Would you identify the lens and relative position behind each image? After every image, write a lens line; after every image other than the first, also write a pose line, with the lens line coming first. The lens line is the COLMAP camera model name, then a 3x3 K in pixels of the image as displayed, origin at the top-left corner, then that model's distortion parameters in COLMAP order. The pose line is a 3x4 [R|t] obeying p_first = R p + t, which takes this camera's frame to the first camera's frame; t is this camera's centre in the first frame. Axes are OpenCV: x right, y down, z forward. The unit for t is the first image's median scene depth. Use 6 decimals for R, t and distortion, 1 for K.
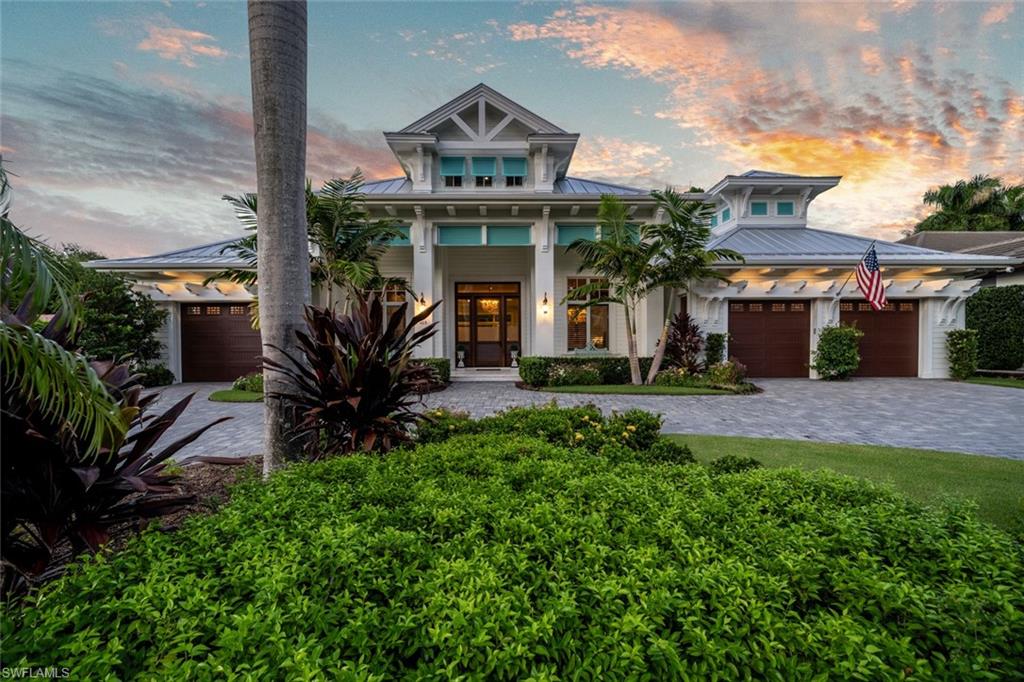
lens RADIAL K [[449.0, 0, 506.5], [0, 449.0, 342.8], [0, 0, 1]] dist [0.001666, -0.000135]
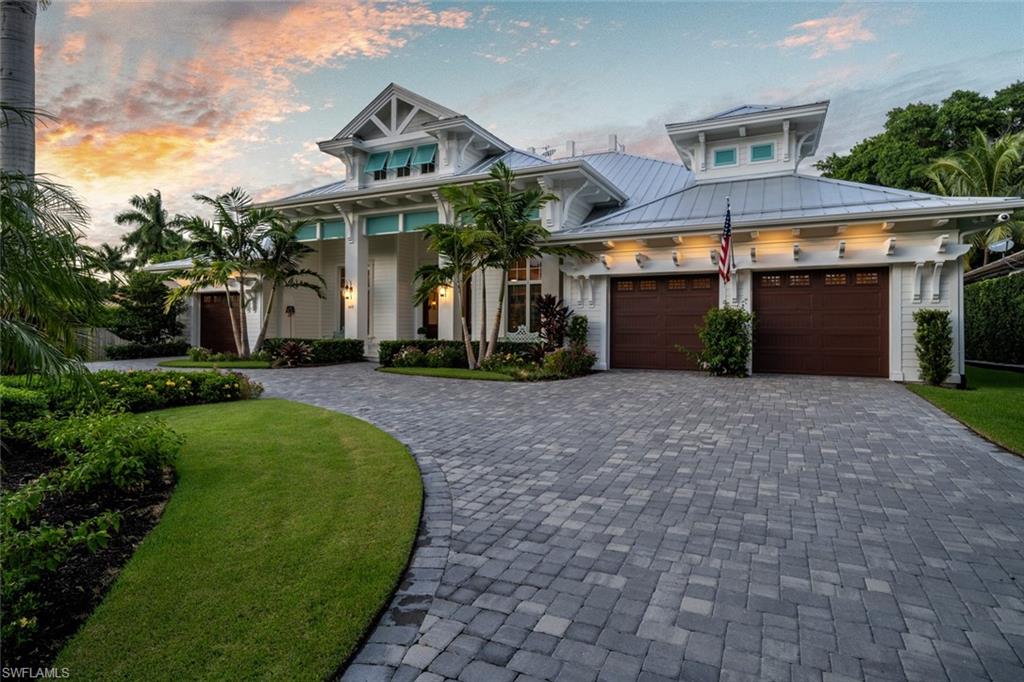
lens RADIAL K [[538.9, 0, 522.2], [0, 538.9, 316.7], [0, 0, 1]] dist [-0.005659, -0.000344]
pose [[0.895275, -0.000971, -0.445512, 0.781163], [-0.007136, 0.999838, -0.016520, -0.001552], [0.445456, 0.017970, 0.895124, 0.000991]]
